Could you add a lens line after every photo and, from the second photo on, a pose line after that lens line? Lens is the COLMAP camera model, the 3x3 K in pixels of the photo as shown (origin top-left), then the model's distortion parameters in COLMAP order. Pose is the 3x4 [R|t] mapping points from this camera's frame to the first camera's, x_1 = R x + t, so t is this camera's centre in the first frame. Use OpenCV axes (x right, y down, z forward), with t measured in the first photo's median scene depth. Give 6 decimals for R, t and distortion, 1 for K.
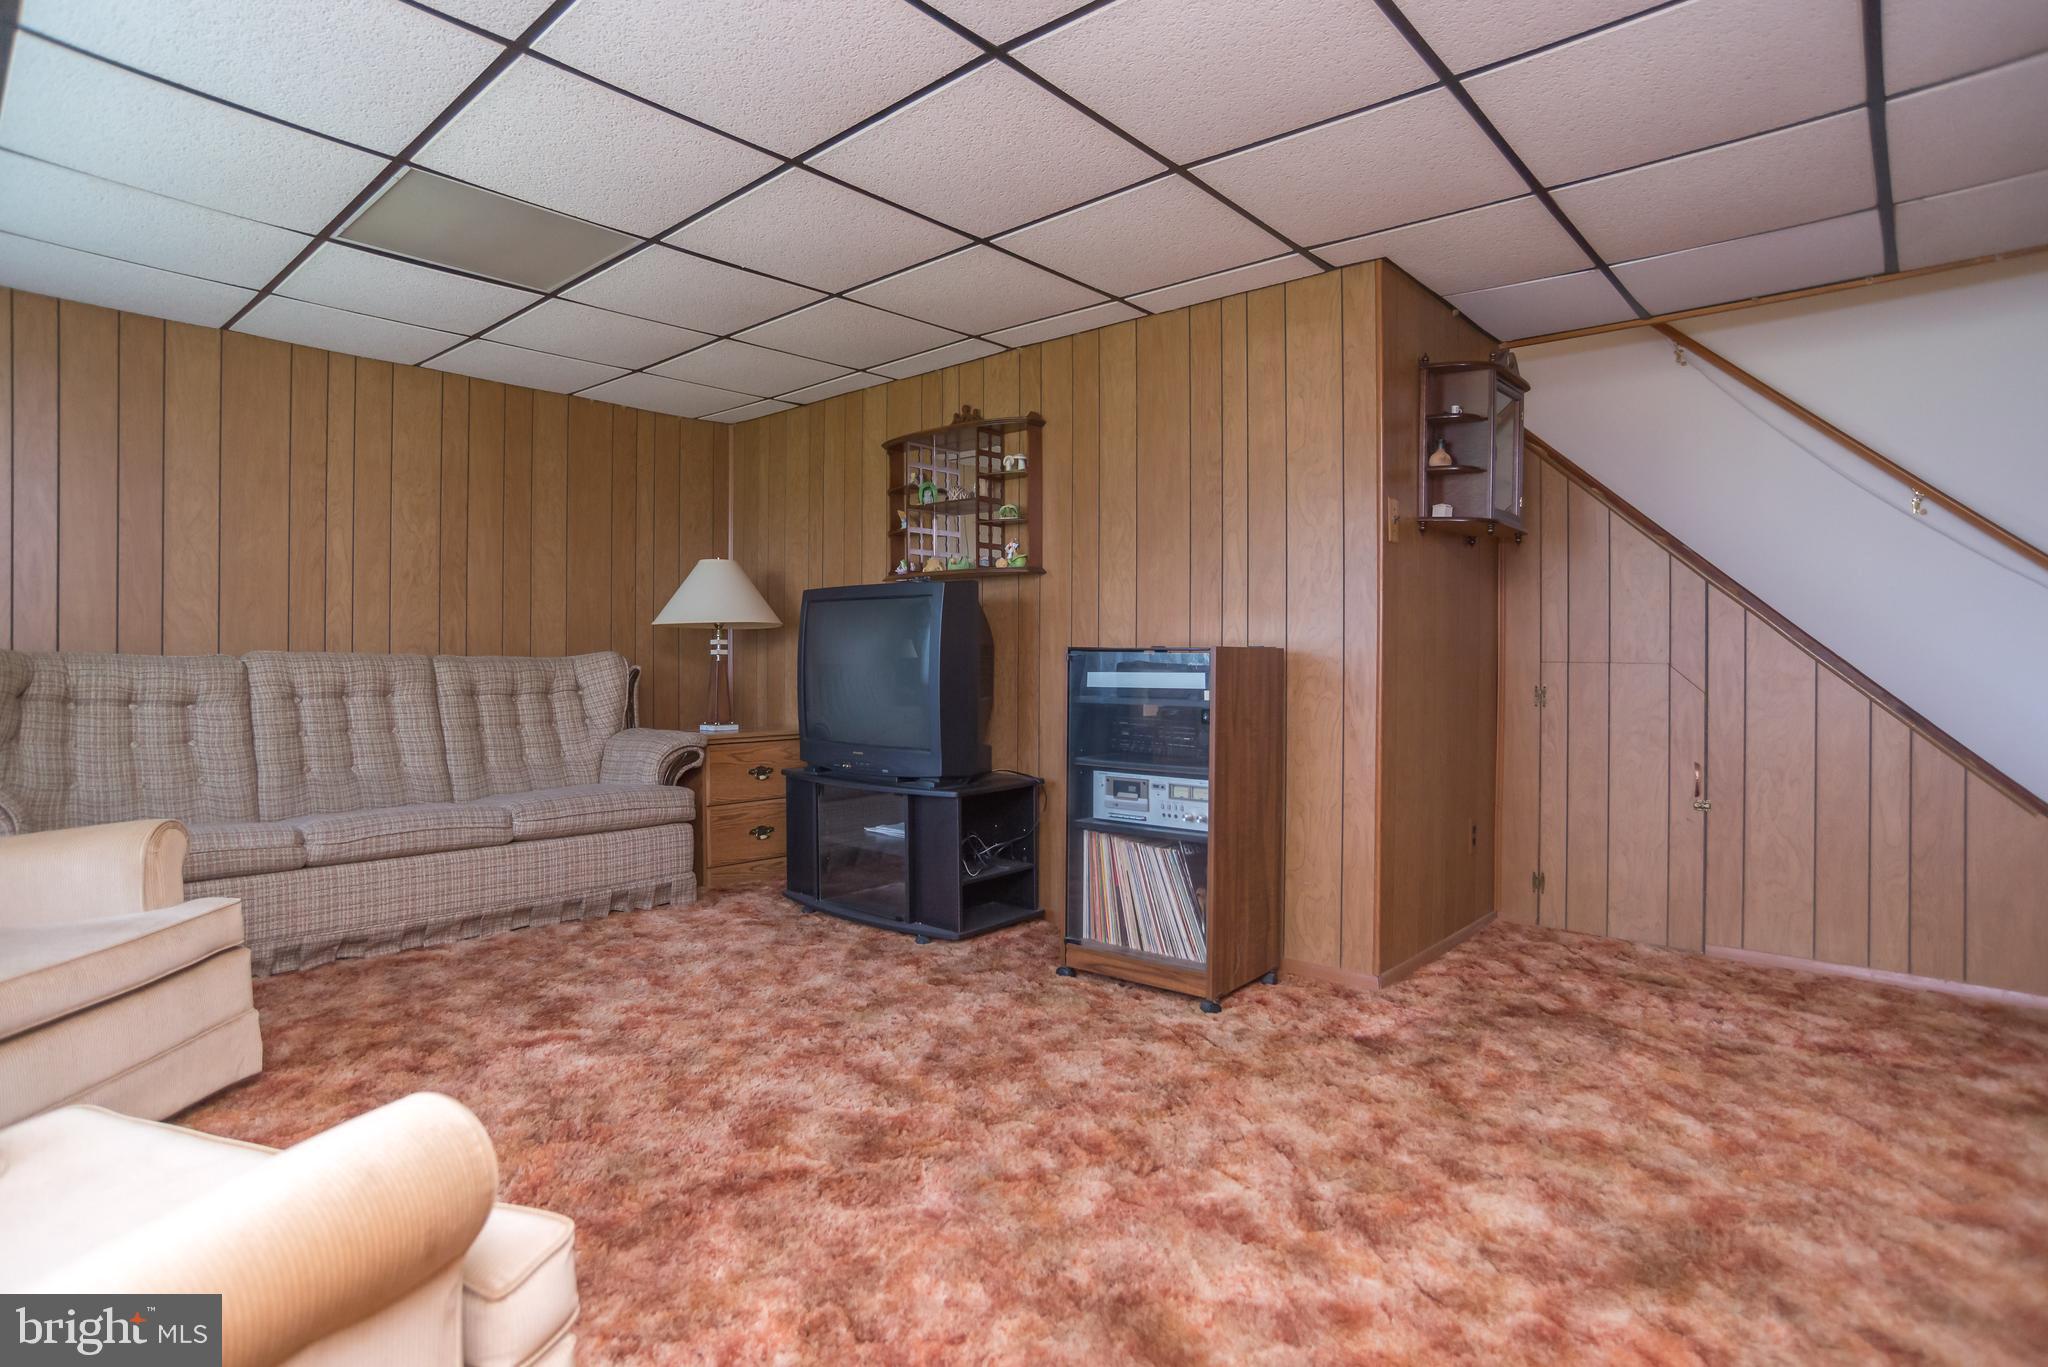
lens RADIAL K [[1059.8, 0, 1004.2], [0, 1059.8, 663.4], [0, 0, 1]] dist [-0.090360, 0.053329]
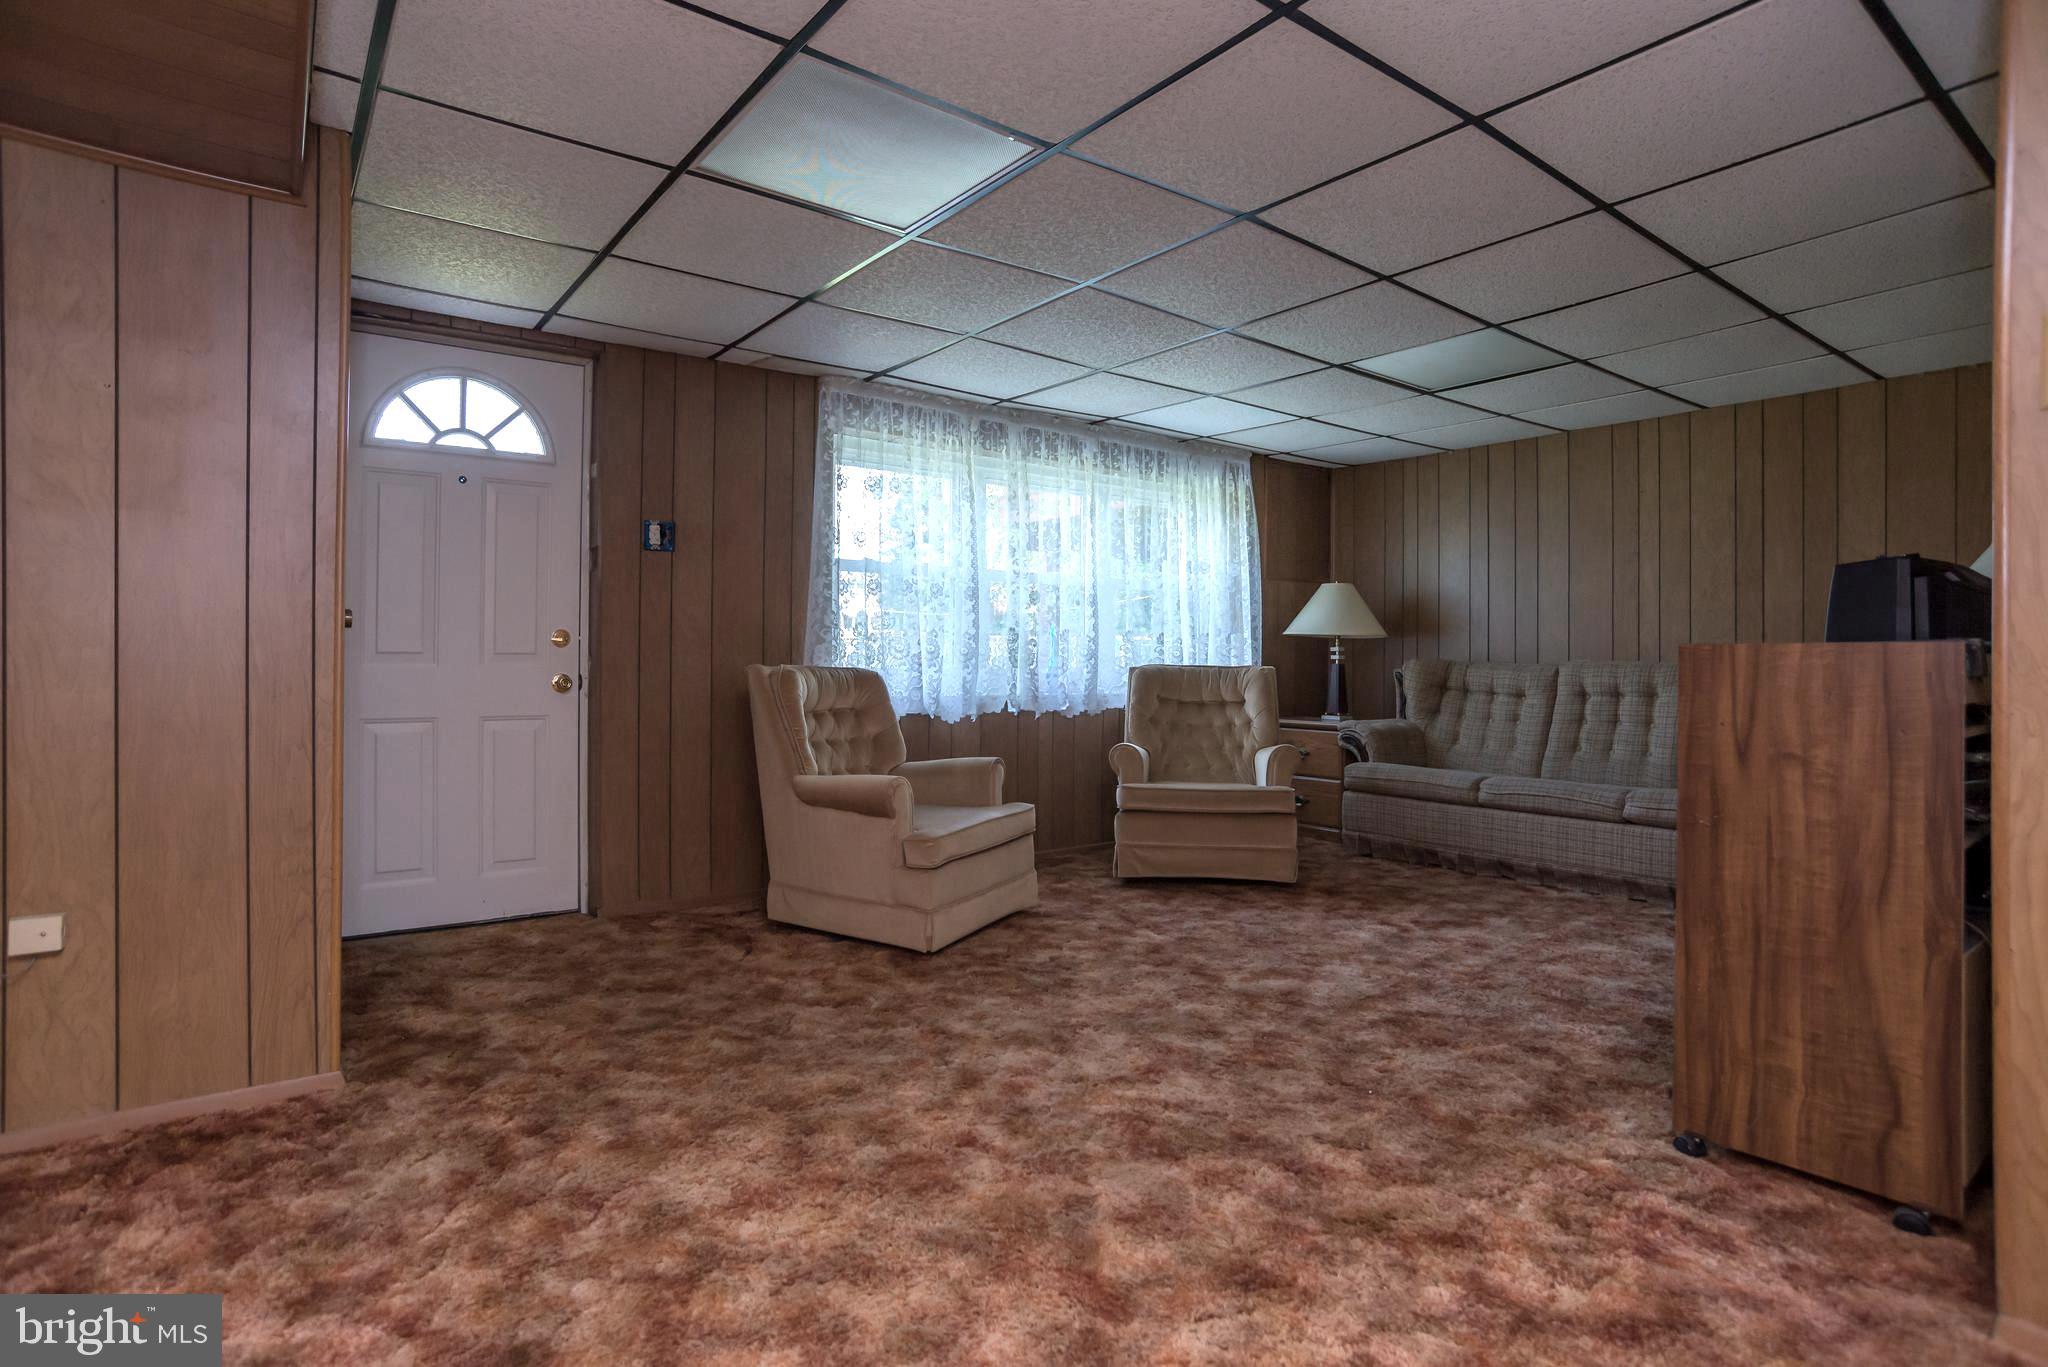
lens RADIAL K [[1059.8, 0, 1004.2], [0, 1059.8, 663.4], [0, 0, 1]] dist [-0.090360, 0.053329]
pose [[-0.212508, -0.002616, -0.977156, 1.055824], [-0.005669, 0.999983, -0.001444, -0.002399], [0.977143, 0.005233, -0.212520, 0.728746]]
